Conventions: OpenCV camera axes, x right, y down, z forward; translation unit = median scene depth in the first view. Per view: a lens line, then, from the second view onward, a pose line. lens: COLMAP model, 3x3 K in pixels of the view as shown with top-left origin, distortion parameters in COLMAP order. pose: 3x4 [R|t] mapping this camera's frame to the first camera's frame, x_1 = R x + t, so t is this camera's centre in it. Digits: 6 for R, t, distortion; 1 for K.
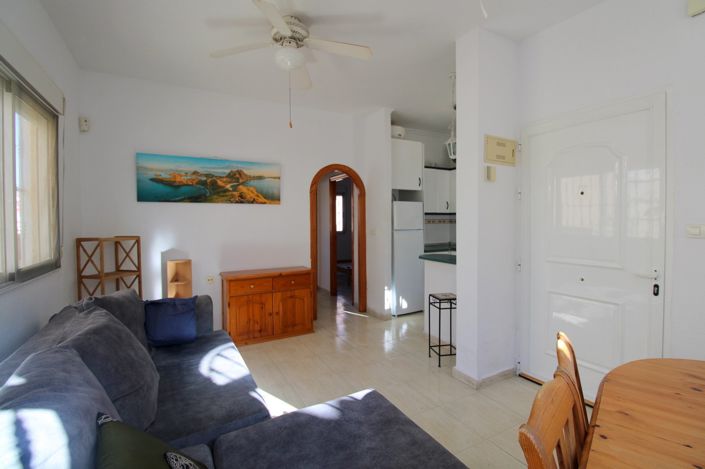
lens RADIAL K [[328.0, 0, 368.9], [0, 328.0, 228.4], [0, 0, 1]] dist [-0.004852, -0.000563]
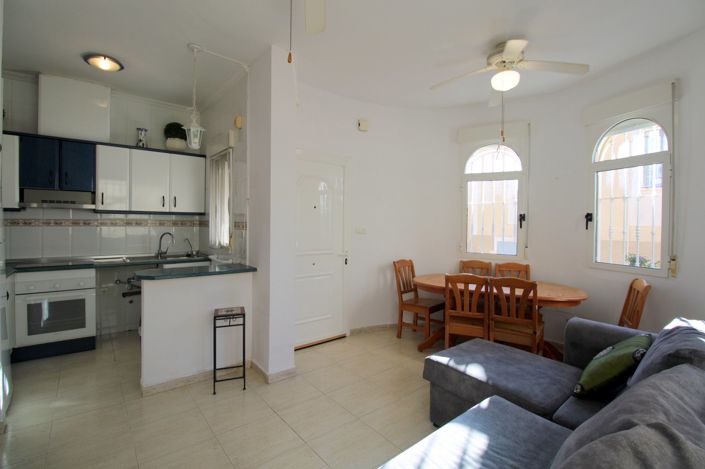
lens RADIAL K [[328.0, 0, 354.5], [0, 328.0, 228.1], [0, 0, 1]] dist [-0.004852, -0.000563]
pose [[-0.150984, -0.019071, 0.988352, -0.727276], [0.009510, 0.999740, 0.020744, -0.031293], [-0.988490, 0.012531, -0.150764, 0.881340]]
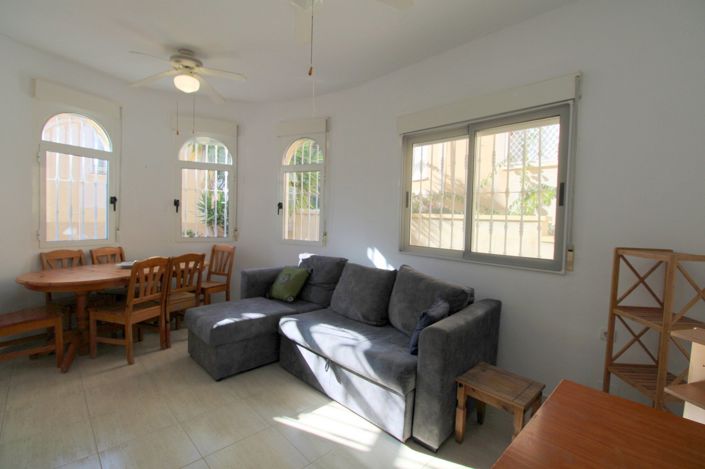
lens RADIAL K [[328.0, 0, 352.2], [0, 328.0, 232.4], [0, 0, 1]] dist [-0.004852, -0.000563]
pose [[-0.975391, -0.013528, -0.220067, -0.153754], [-0.029946, 0.996995, 0.071439, -0.034043], [0.218439, 0.076271, -0.972865, 1.516930]]
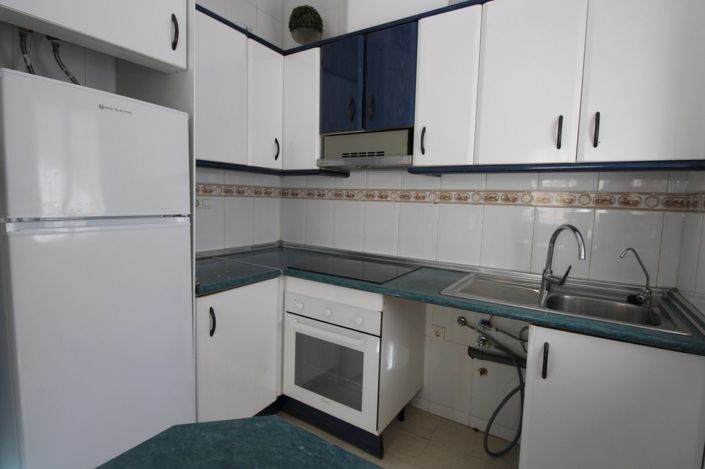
lens RADIAL K [[361.5, 0, 351.8], [0, 361.5, 233.9], [0, 0, 1]] dist [-0.000993, -0.000585]
pose [[0.893103, -0.023156, 0.449256, 0.245959], [-0.014120, 0.996739, 0.079446, -0.014785], [-0.449631, -0.077297, 0.889864, 1.126937]]
